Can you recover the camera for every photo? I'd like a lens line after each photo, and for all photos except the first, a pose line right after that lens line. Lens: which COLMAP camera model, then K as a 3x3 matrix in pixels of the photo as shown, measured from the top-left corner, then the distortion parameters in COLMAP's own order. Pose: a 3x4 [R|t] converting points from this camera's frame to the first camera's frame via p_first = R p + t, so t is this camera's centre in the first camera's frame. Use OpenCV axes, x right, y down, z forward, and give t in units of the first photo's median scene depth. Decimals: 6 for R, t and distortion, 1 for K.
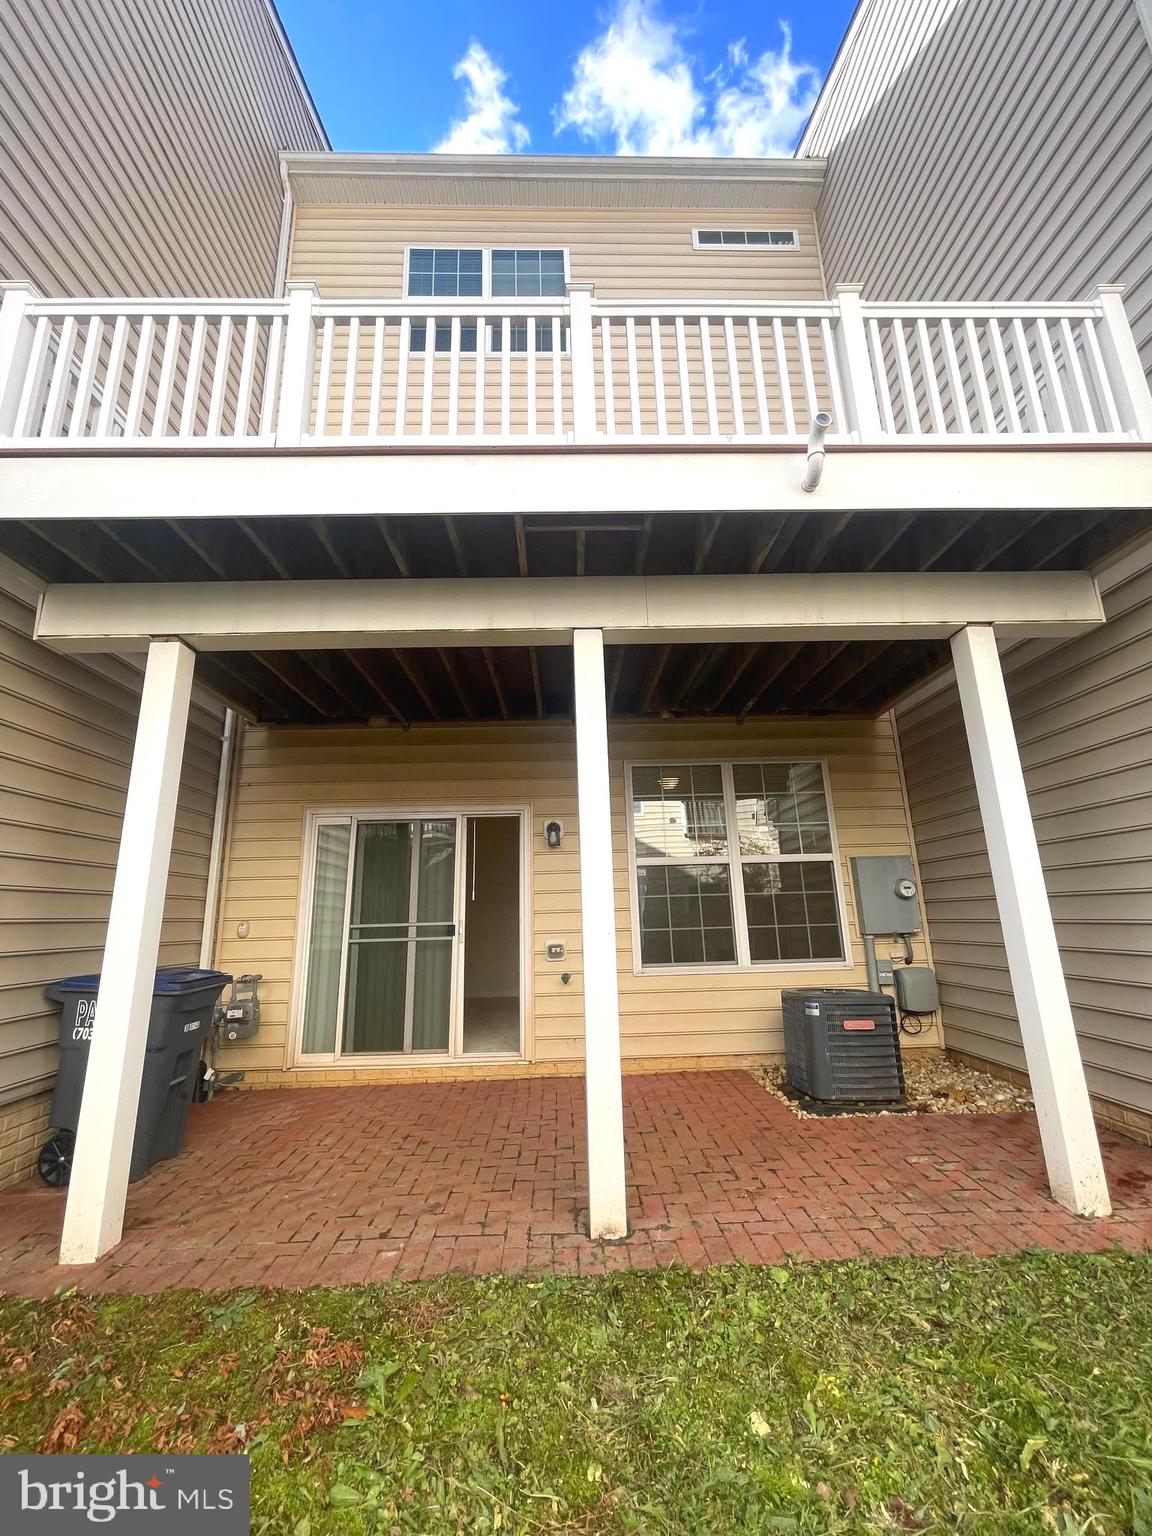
lens RADIAL K [[625.6, 0, 577.2], [0, 625.6, 766.1], [0, 0, 1]] dist [0.000965, 0.000699]
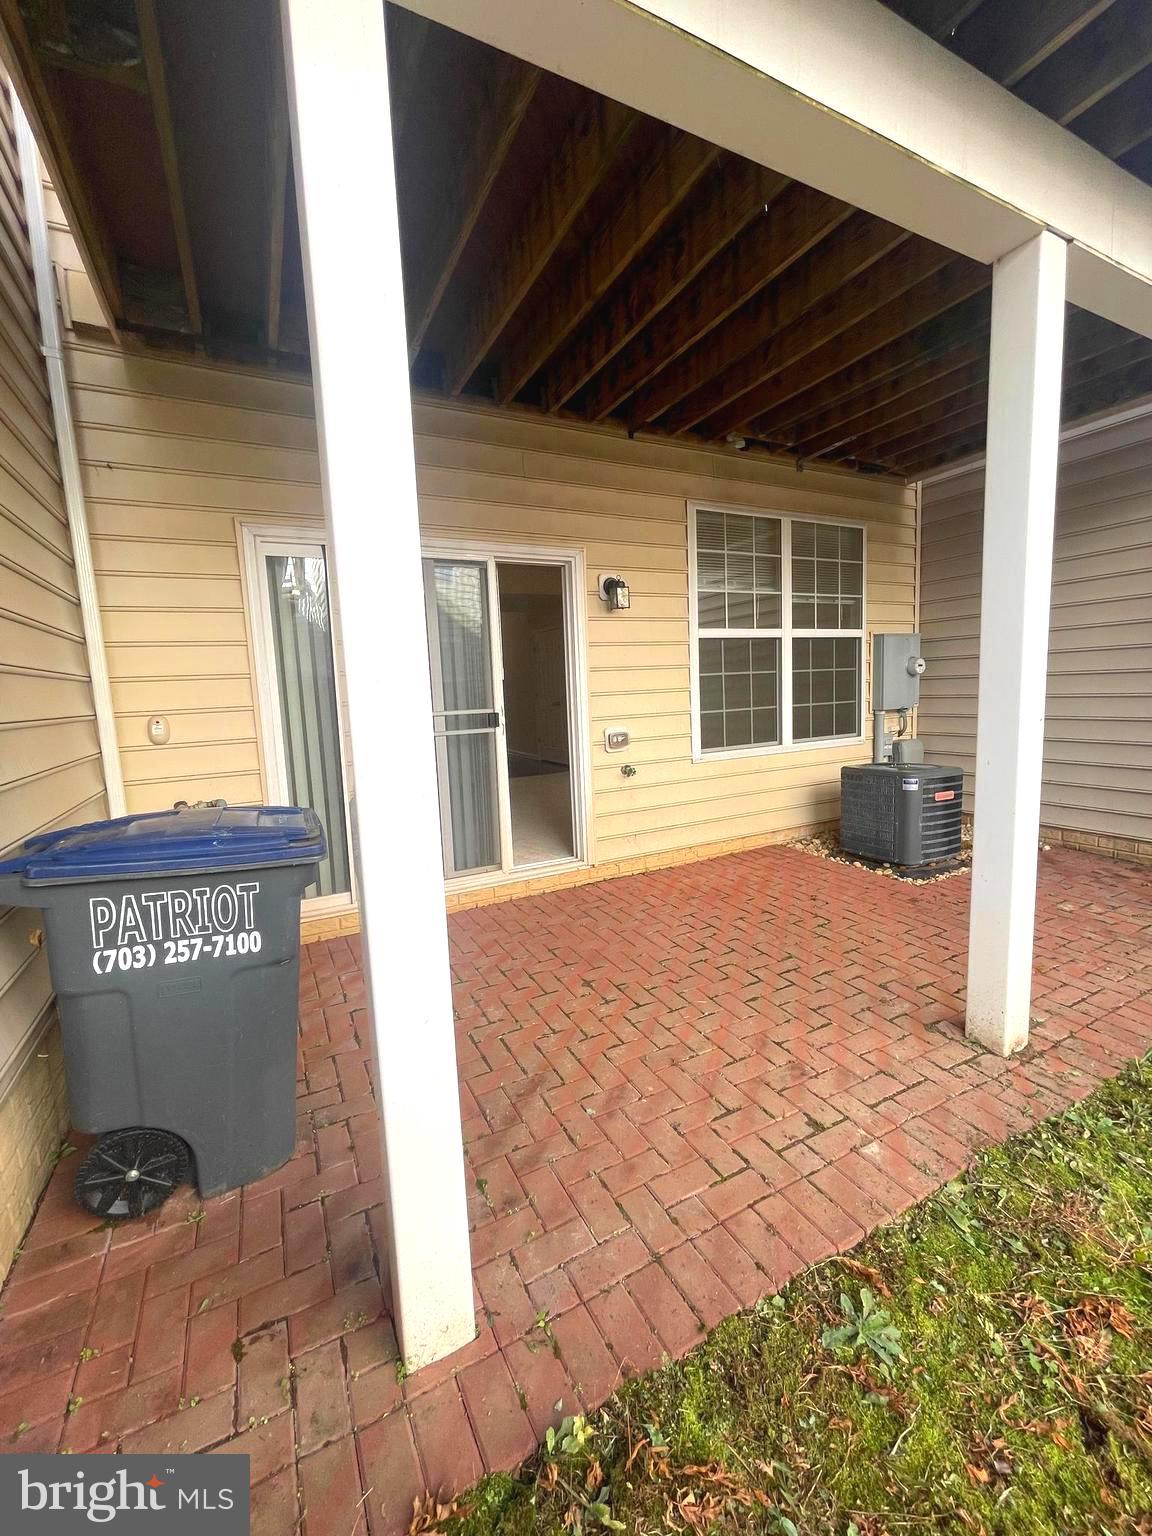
lens RADIAL K [[625.6, 0, 577.5], [0, 625.6, 762.6], [0, 0, 1]] dist [0.000965, 0.000699]
pose [[0.899459, -0.063012, 0.432438, -0.456013], [-0.086598, 0.944226, 0.317708, 0.071574], [-0.428339, -0.323214, 0.843836, 0.338970]]
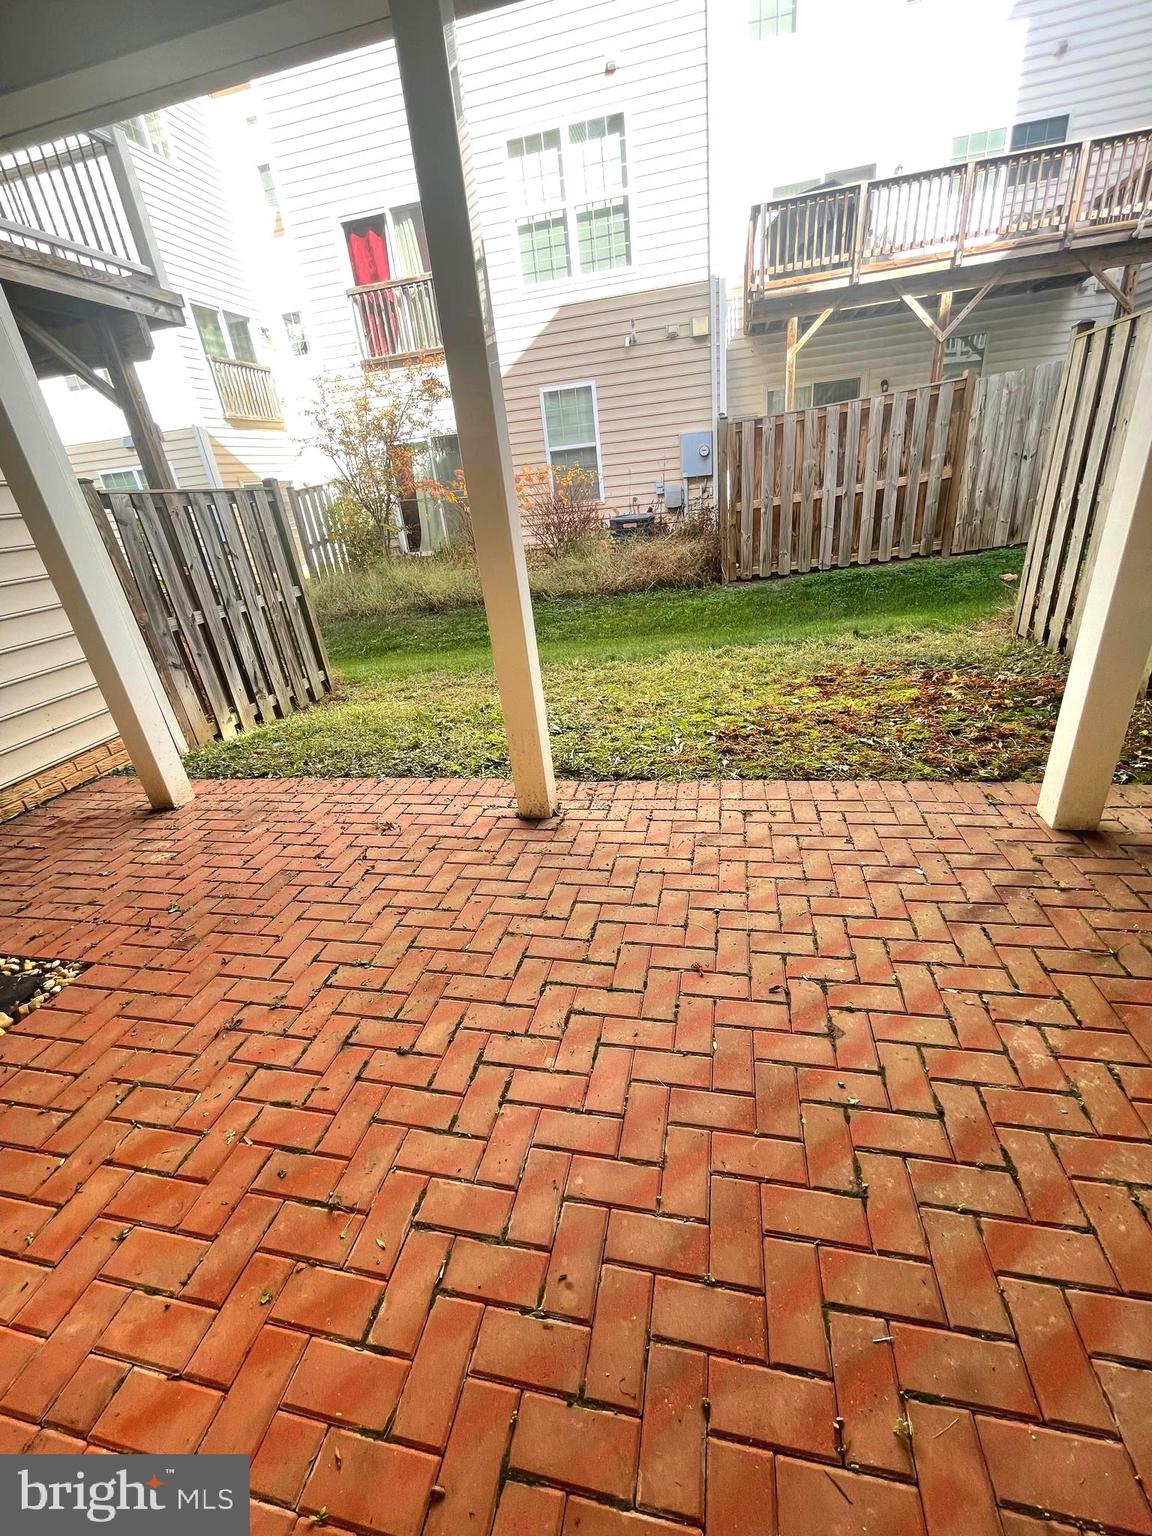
lens RADIAL K [[625.6, 0, 575.9], [0, 625.6, 765.2], [0, 0, 1]] dist [0.000965, 0.000699]
pose [[-0.963024, 0.011874, 0.269152, -0.168292], [0.068634, 0.976880, 0.202474, 0.237726], [-0.260525, 0.213460, -0.941574, 1.077479]]
